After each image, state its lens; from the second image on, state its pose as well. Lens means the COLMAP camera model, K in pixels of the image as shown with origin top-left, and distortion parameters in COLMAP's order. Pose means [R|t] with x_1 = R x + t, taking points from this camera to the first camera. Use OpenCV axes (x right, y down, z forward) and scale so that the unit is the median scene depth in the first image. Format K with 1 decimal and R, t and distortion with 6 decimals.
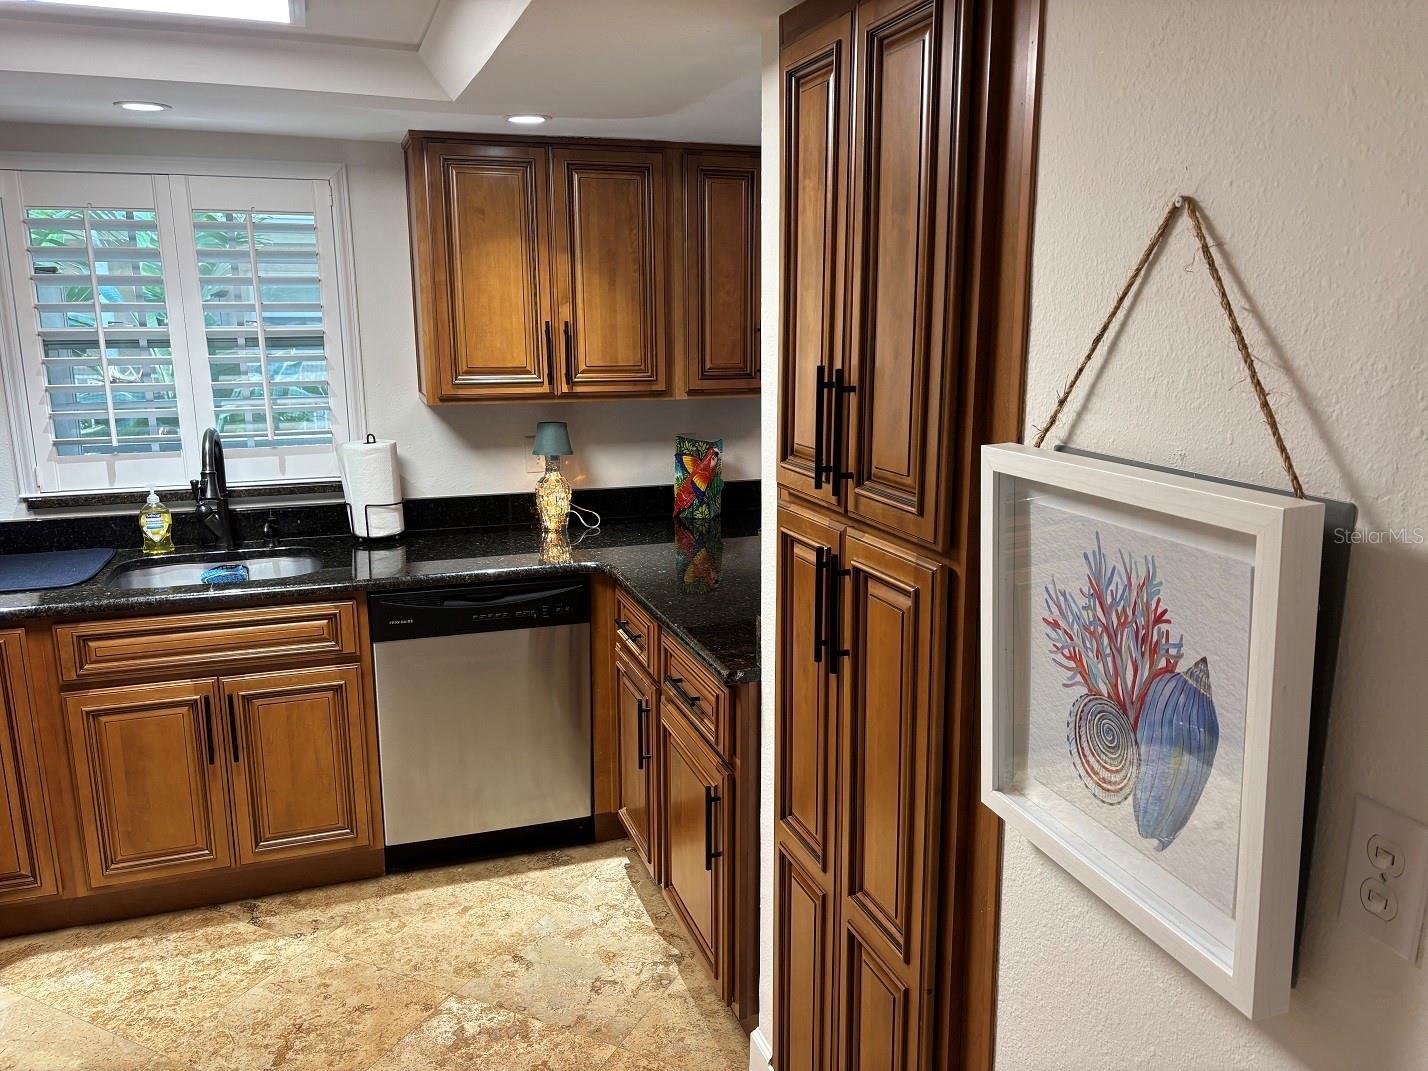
lens RADIAL K [[1075.7, 0, 712.3], [0, 1075.7, 541.4], [0, 0, 1]] dist [0.057291, -0.062232]
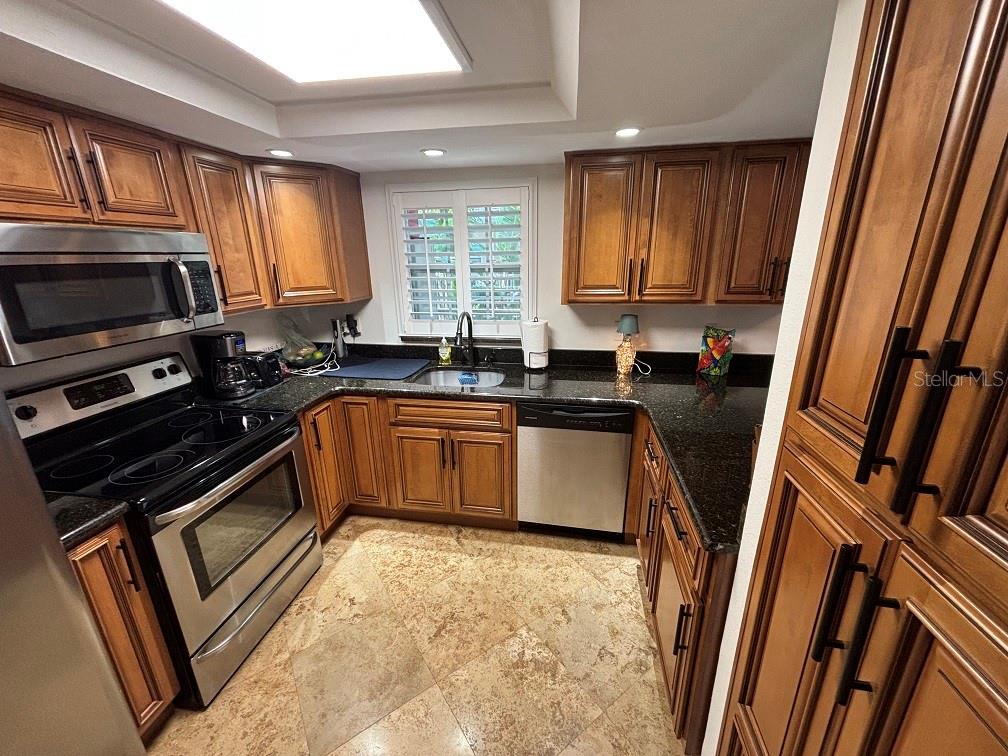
lens RADIAL K [[403.3, 0, 505.7], [0, 403.3, 377.7], [0, 0, 1]] dist [-0.003139, -0.000189]
pose [[0.873777, 0.133725, -0.467581, 0.000399], [-0.091810, 0.989522, 0.111429, -0.070877], [0.477582, -0.054436, 0.876899, 0.336362]]
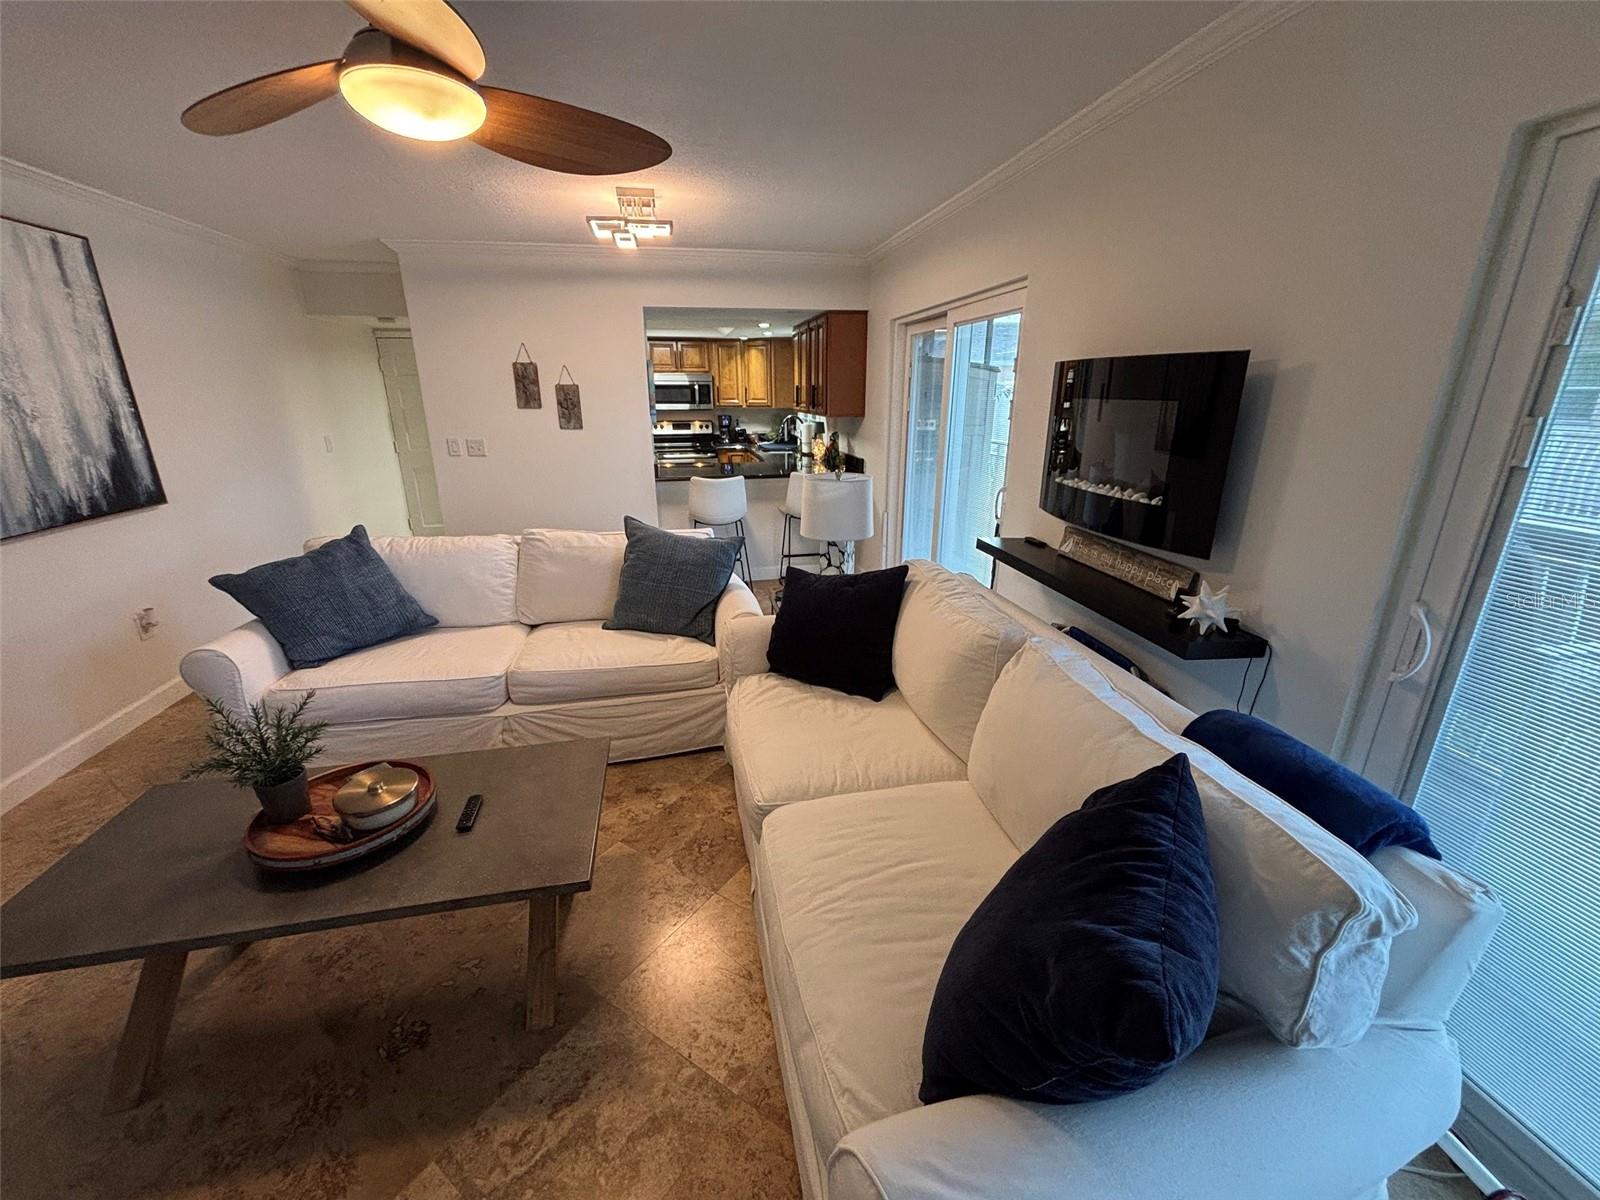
lens RADIAL K [[646.6, 0, 807.7], [0, 646.6, 602.3], [0, 0, 1]] dist [-0.004416, -0.000406]
pose [[-0.128360, 0.312891, -0.941076, 1.863731], [-0.210259, 0.918767, 0.334152, -0.270187], [0.969183, 0.240761, -0.052145, 1.332995]]
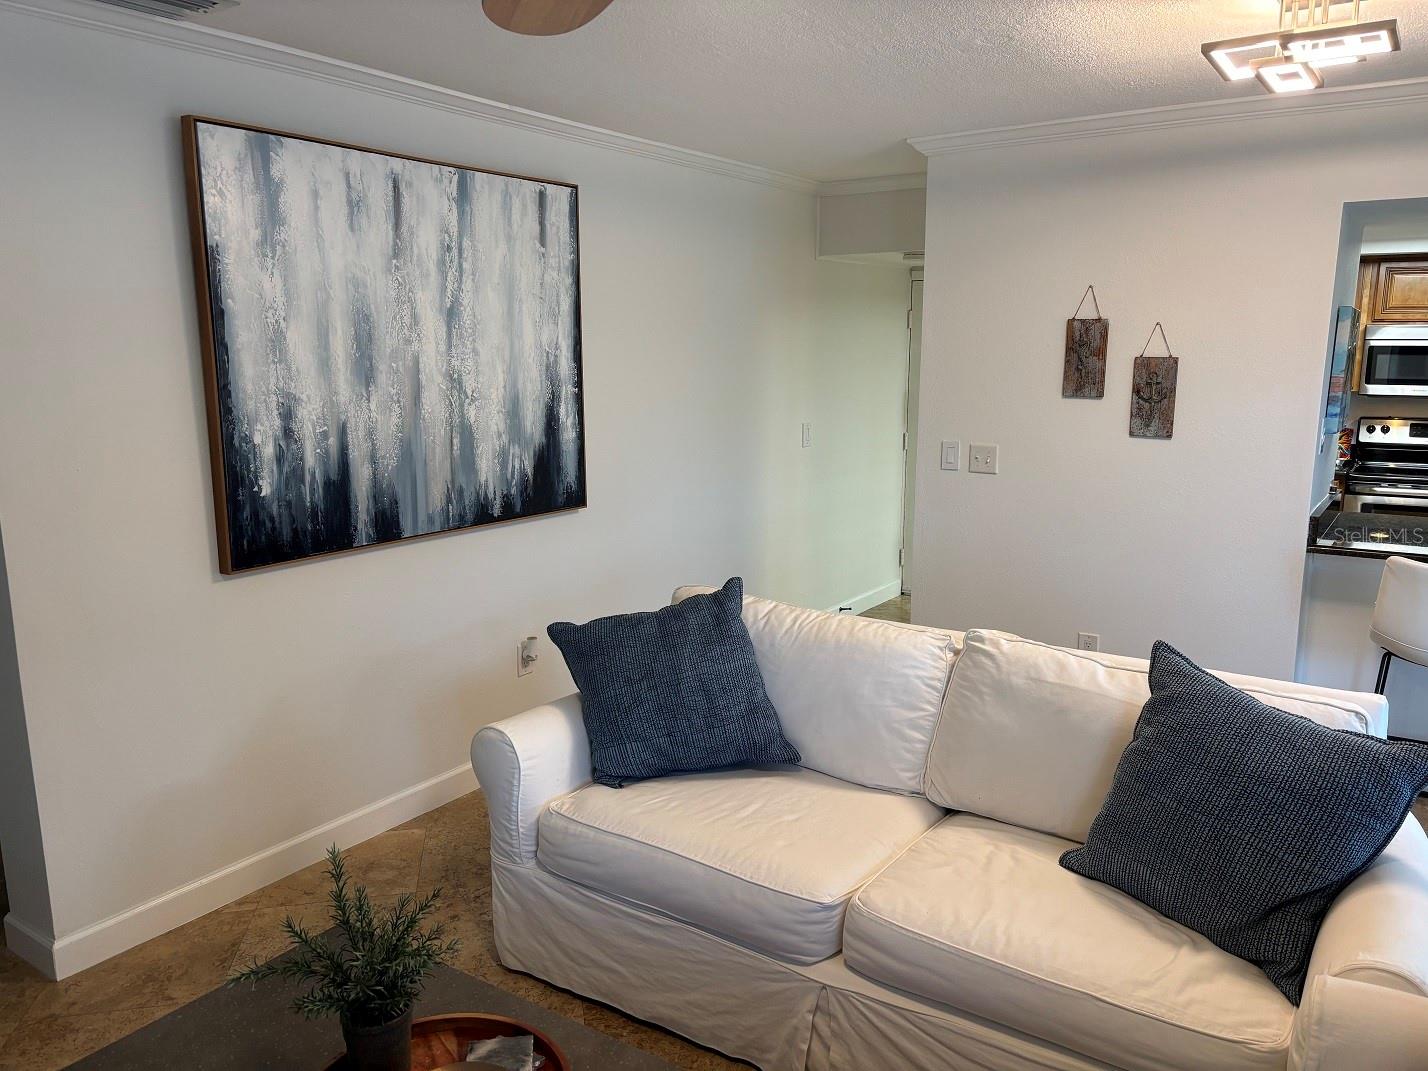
lens RADIAL K [[1079.1, 0, 723.5], [0, 1079.1, 549.0], [0, 0, 1]] dist [0.059266, -0.080218]
pose [[-0.799415, 0.116727, -0.589331, 1.617922], [-0.124069, 0.927723, 0.352047, -0.302812], [0.587829, 0.354550, -0.727153, 1.340506]]
